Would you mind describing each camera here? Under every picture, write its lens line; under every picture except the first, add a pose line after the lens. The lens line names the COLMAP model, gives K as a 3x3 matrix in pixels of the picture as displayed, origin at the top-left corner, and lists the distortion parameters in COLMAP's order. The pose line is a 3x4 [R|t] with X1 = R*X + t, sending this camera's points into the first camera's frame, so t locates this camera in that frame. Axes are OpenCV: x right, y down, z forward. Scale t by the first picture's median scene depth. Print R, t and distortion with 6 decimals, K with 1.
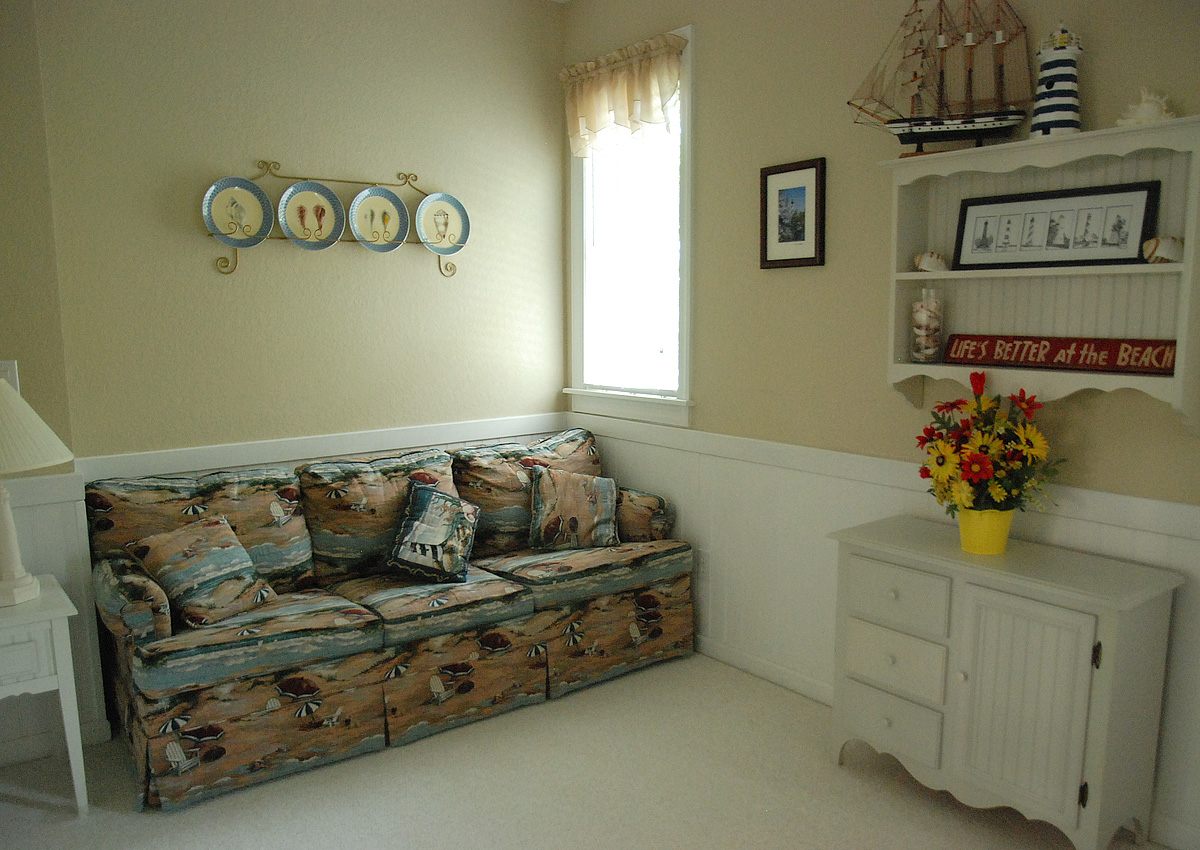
lens RADIAL K [[910.0, 0, 603.3], [0, 910.0, 441.7], [0, 0, 1]] dist [-0.119320, 0.098347]
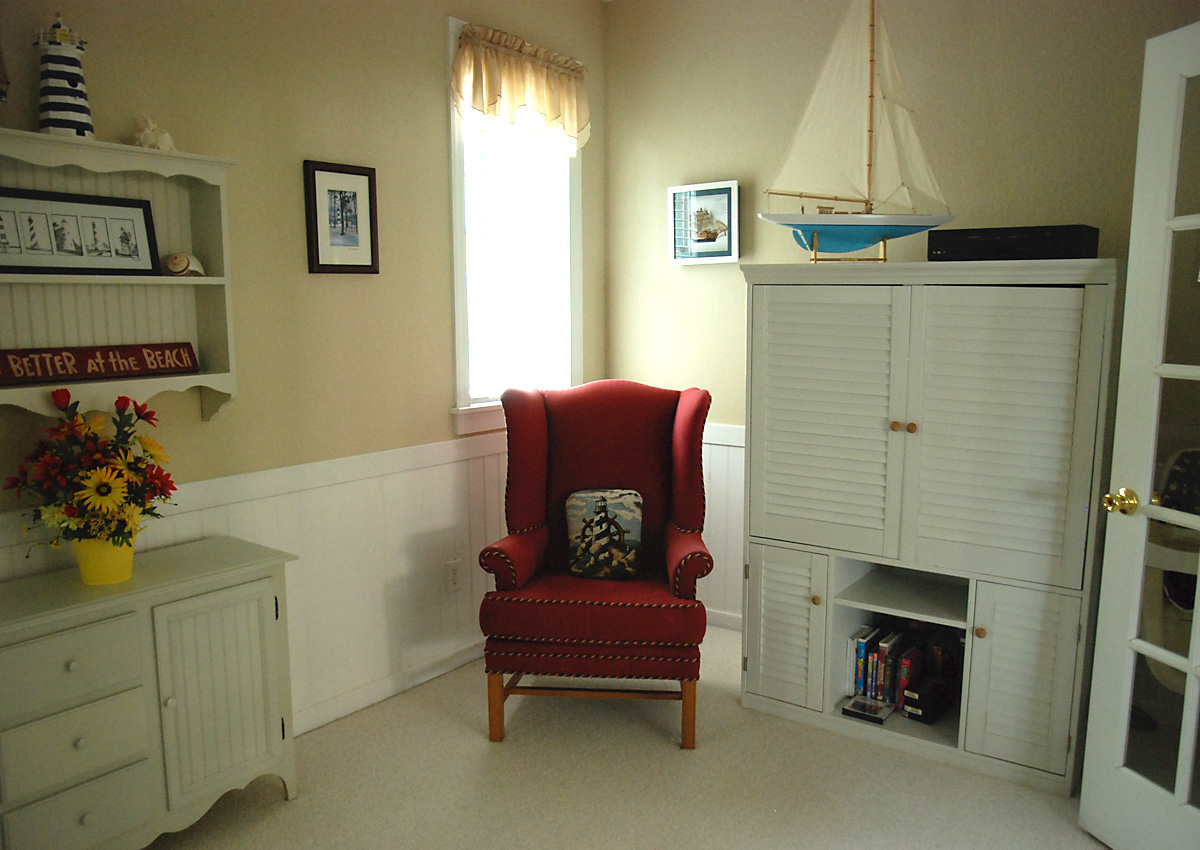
lens RADIAL K [[910.0, 0, 603.3], [0, 910.0, 441.7], [0, 0, 1]] dist [-0.119320, 0.098347]
pose [[-0.295445, -0.131681, 0.946241, -0.610588], [0.144409, 0.972919, 0.180482, -0.115266], [-0.944382, 0.189969, -0.268429, 0.784241]]
